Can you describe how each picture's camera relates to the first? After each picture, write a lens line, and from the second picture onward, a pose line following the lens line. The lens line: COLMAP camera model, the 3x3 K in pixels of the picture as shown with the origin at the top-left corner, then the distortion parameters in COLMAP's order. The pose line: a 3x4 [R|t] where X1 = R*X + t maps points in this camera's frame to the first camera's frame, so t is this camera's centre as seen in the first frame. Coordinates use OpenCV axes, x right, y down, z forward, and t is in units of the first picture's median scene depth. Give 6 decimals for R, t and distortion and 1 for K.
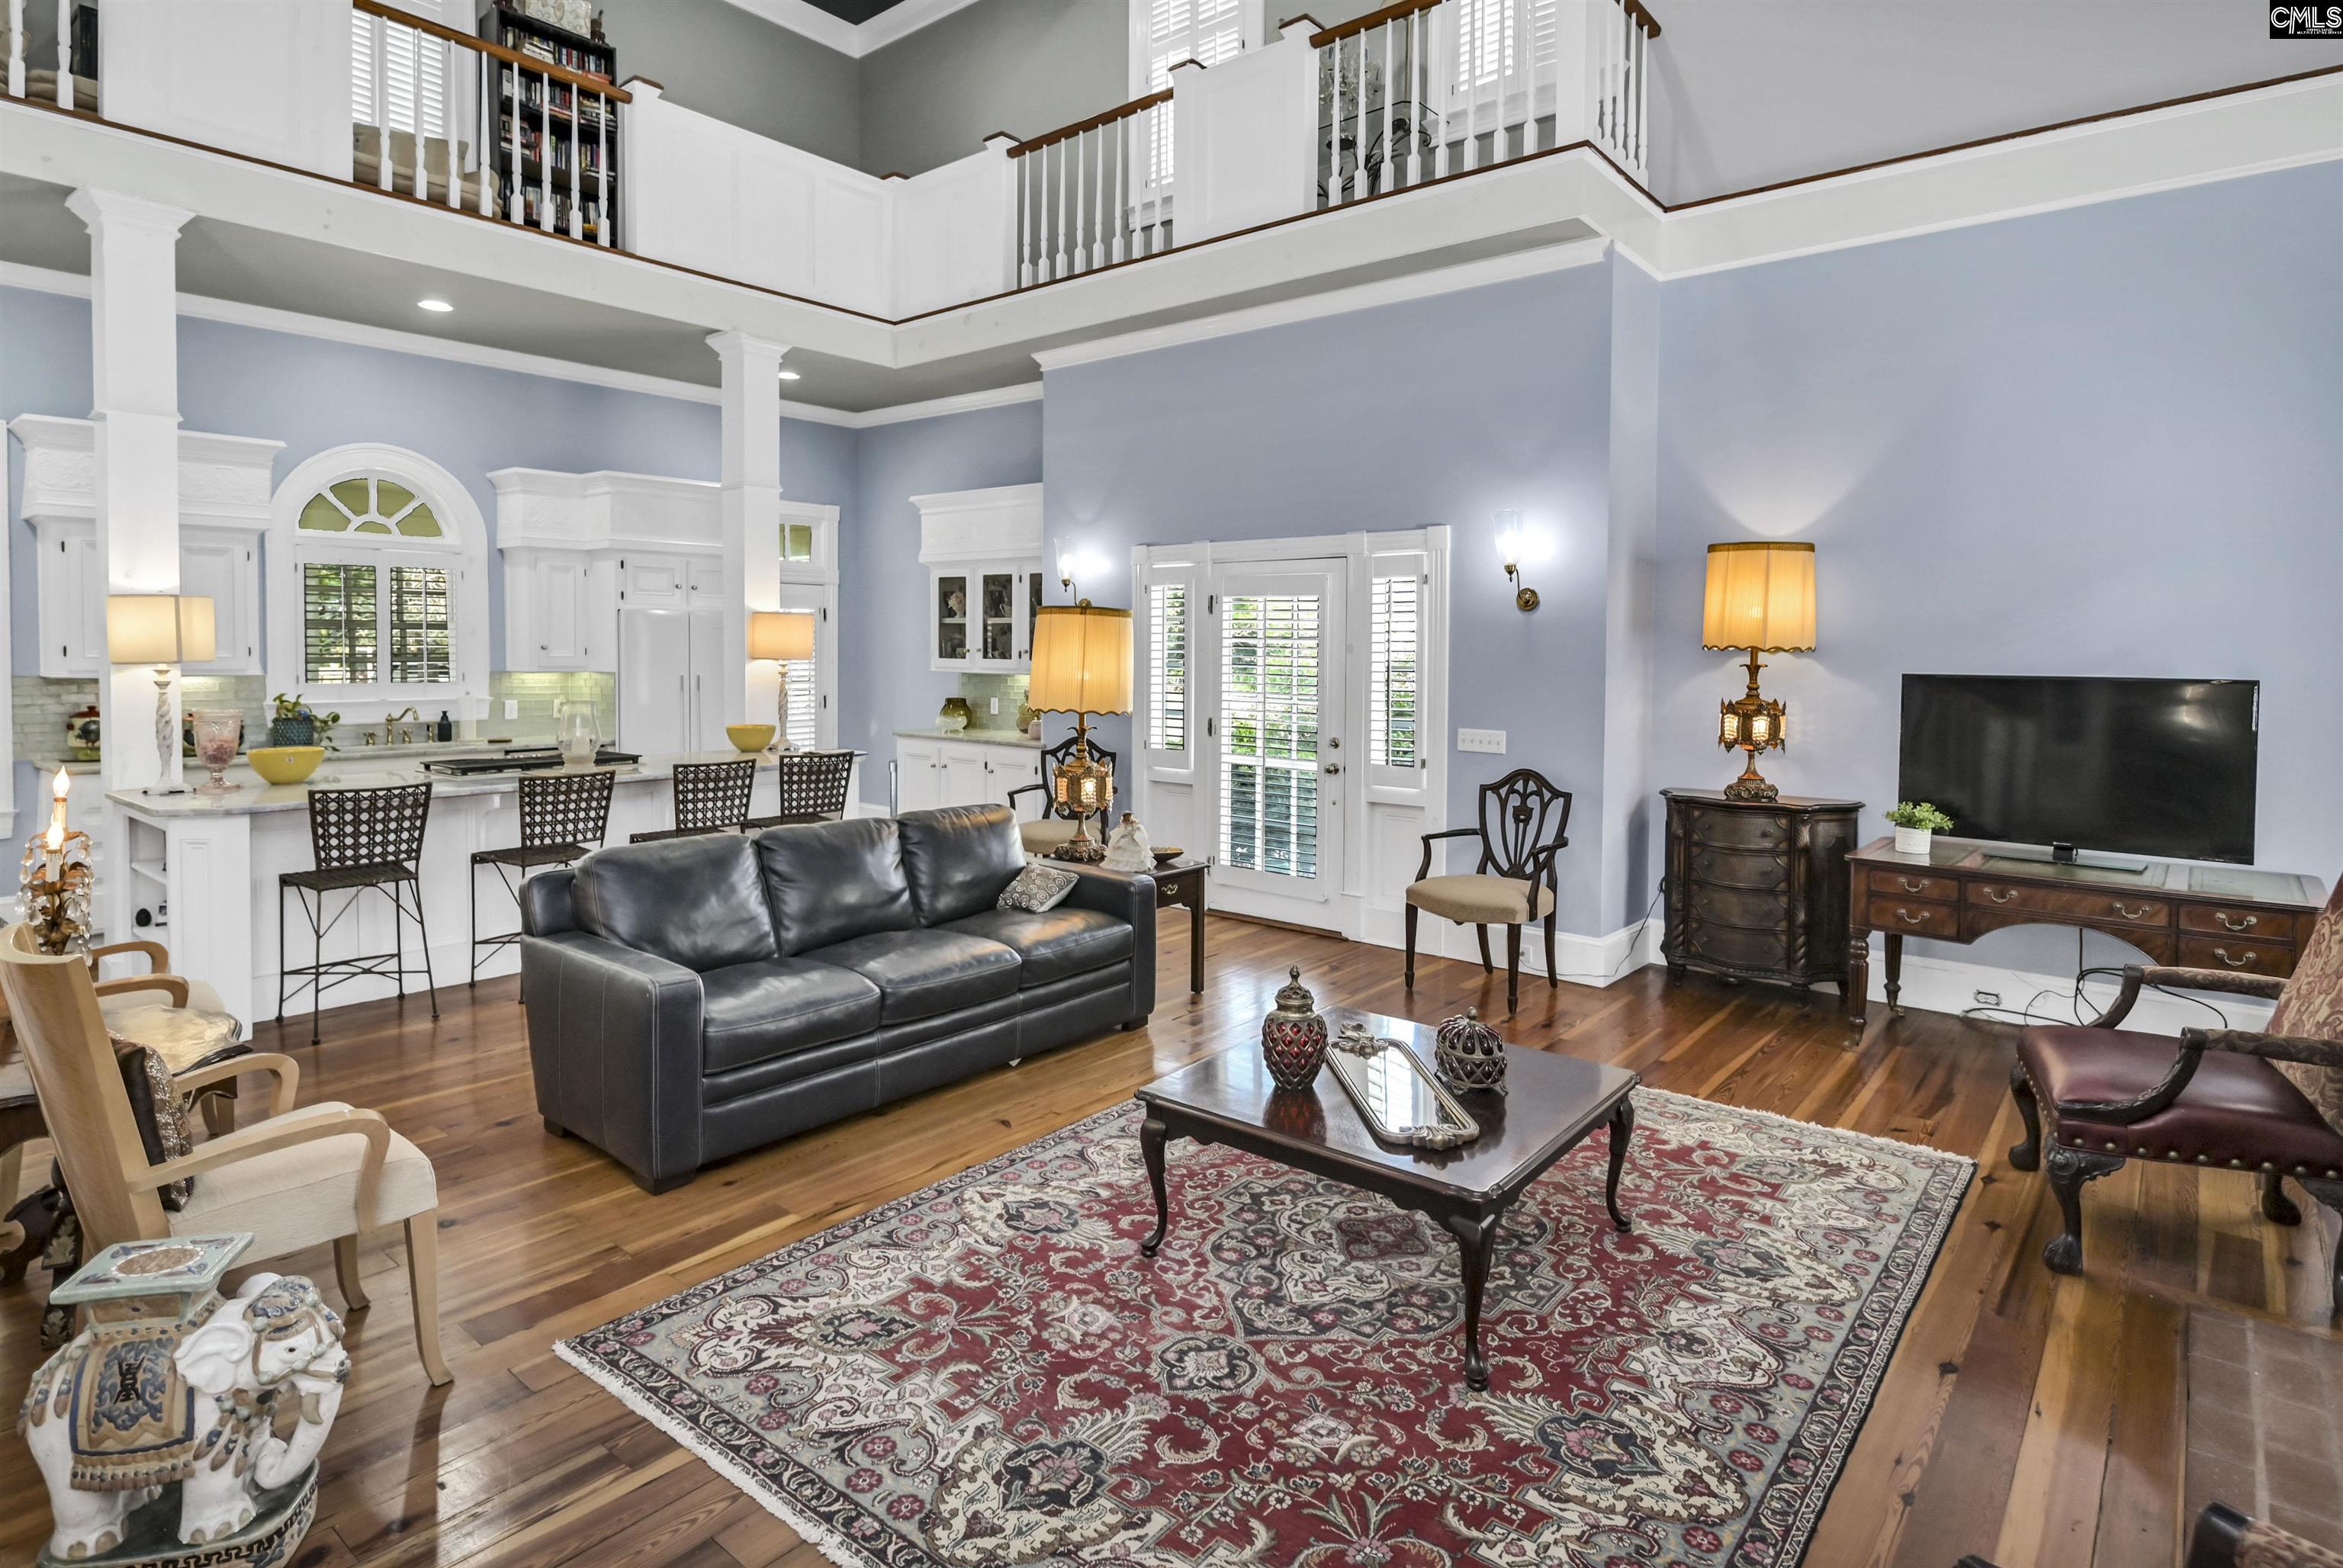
lens RADIAL K [[1229.0, 0, 1181.5], [0, 1229.0, 694.2], [0, 0, 1]] dist [-0.001871, -0.003548]
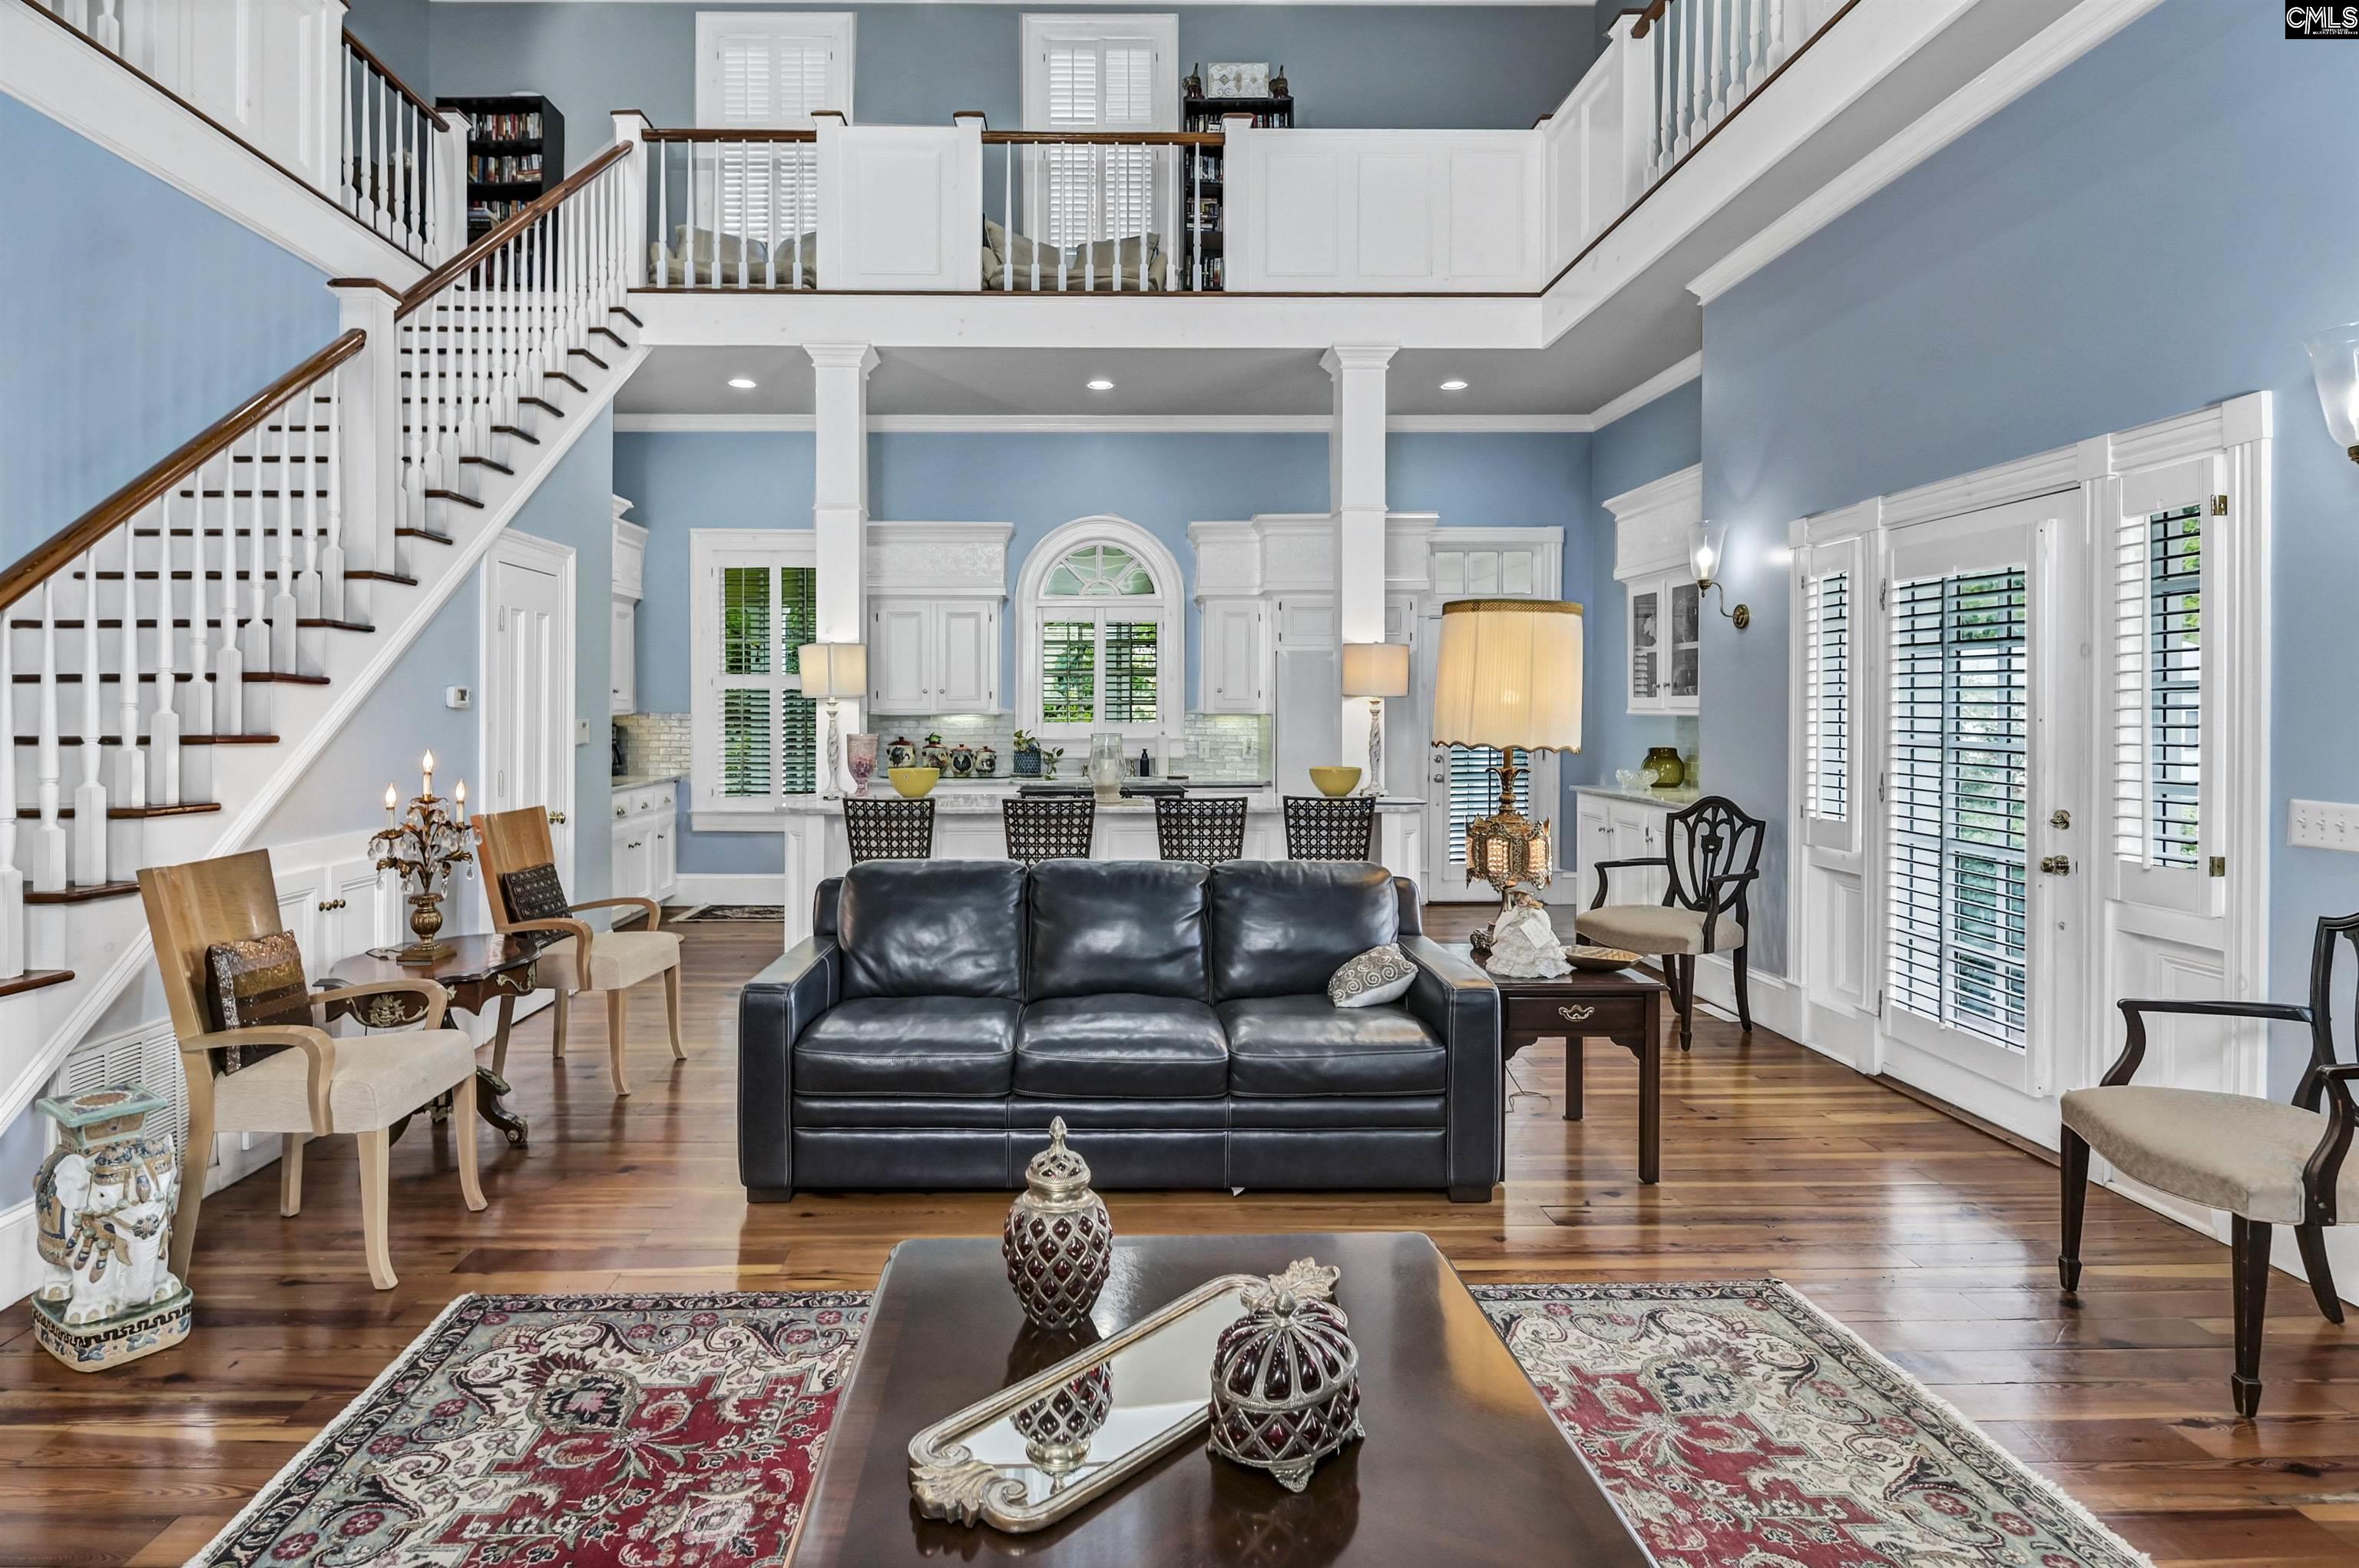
lens RADIAL K [[1237.4, 0, 1108.8], [0, 1237.4, 733.2], [0, 0, 1]] dist [-0.001871, -0.003548]
pose [[0.643447, 0.004734, -0.765476, 0.249625], [-0.022811, 0.999655, -0.012992, 0.015816], [0.765151, 0.025822, 0.643333, 0.269123]]
